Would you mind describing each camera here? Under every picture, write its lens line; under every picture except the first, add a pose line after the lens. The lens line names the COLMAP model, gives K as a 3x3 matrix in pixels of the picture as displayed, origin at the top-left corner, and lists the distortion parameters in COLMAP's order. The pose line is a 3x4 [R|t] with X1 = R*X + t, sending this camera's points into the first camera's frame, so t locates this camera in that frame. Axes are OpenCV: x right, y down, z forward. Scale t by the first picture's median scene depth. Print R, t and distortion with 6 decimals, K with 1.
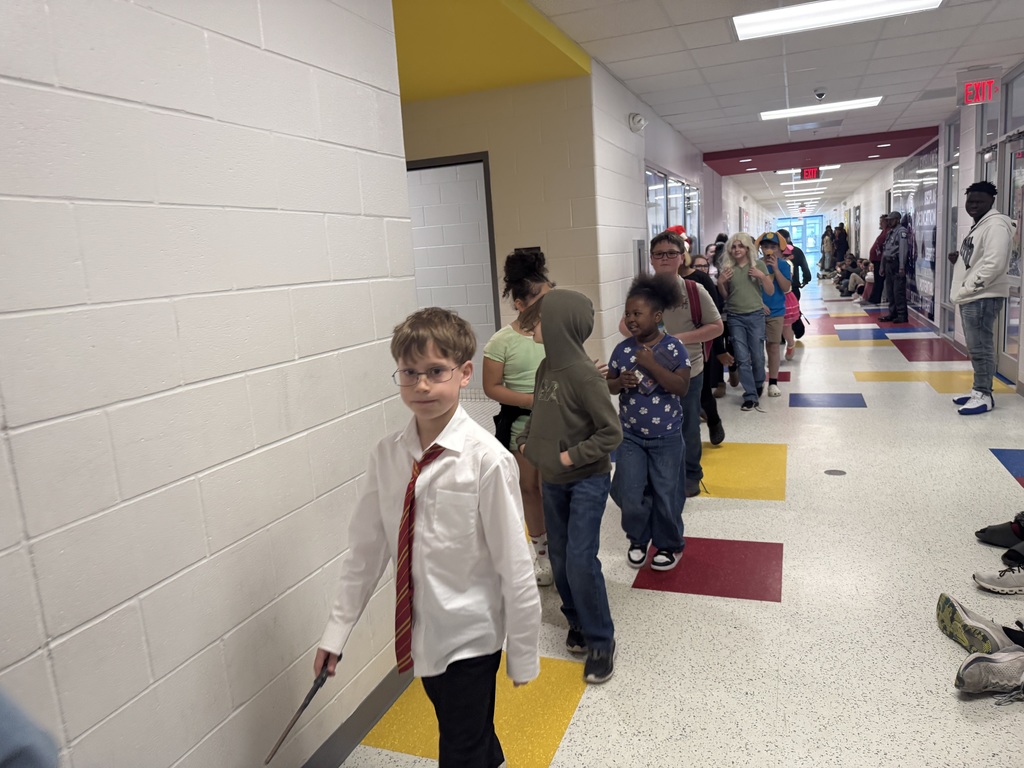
lens RADIAL K [[730.5, 0, 506.0], [0, 730.5, 382.7], [0, 0, 1]] dist [0.026466, -0.015077]
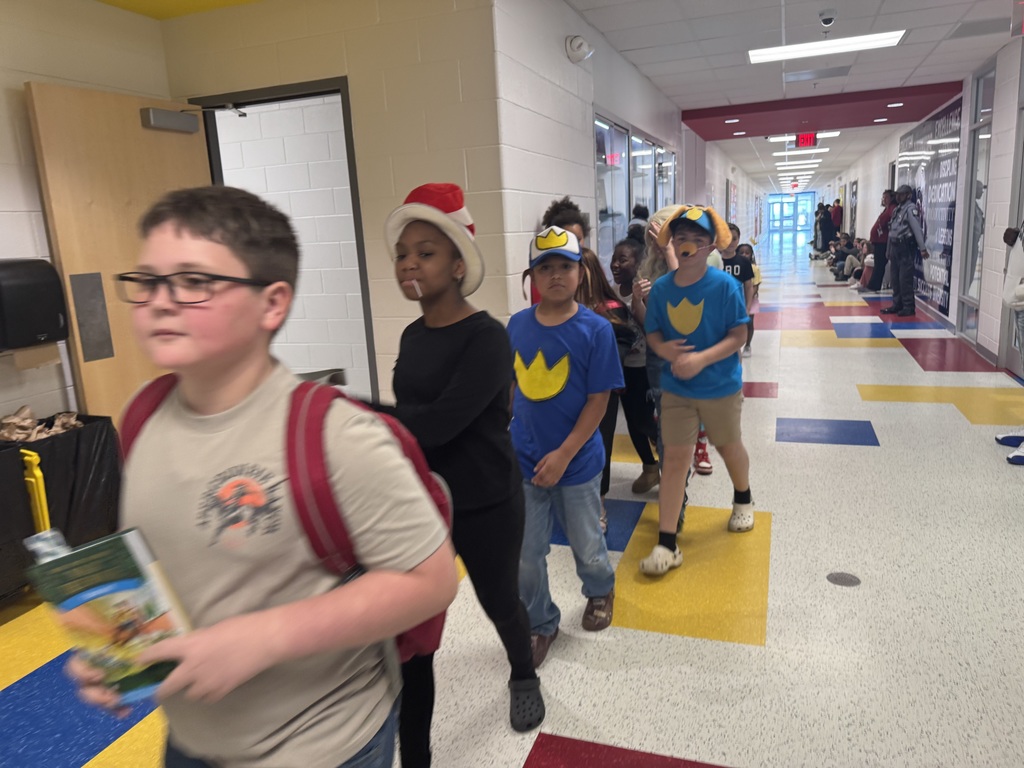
lens RADIAL K [[730.5, 0, 513.7], [0, 730.5, 381.8], [0, 0, 1]] dist [0.026466, -0.015077]
pose [[0.999623, 0.011624, 0.024855, 0.053772], [-0.012489, 0.999312, 0.034933, -0.027034], [-0.024431, -0.035230, 0.999081, 0.140966]]
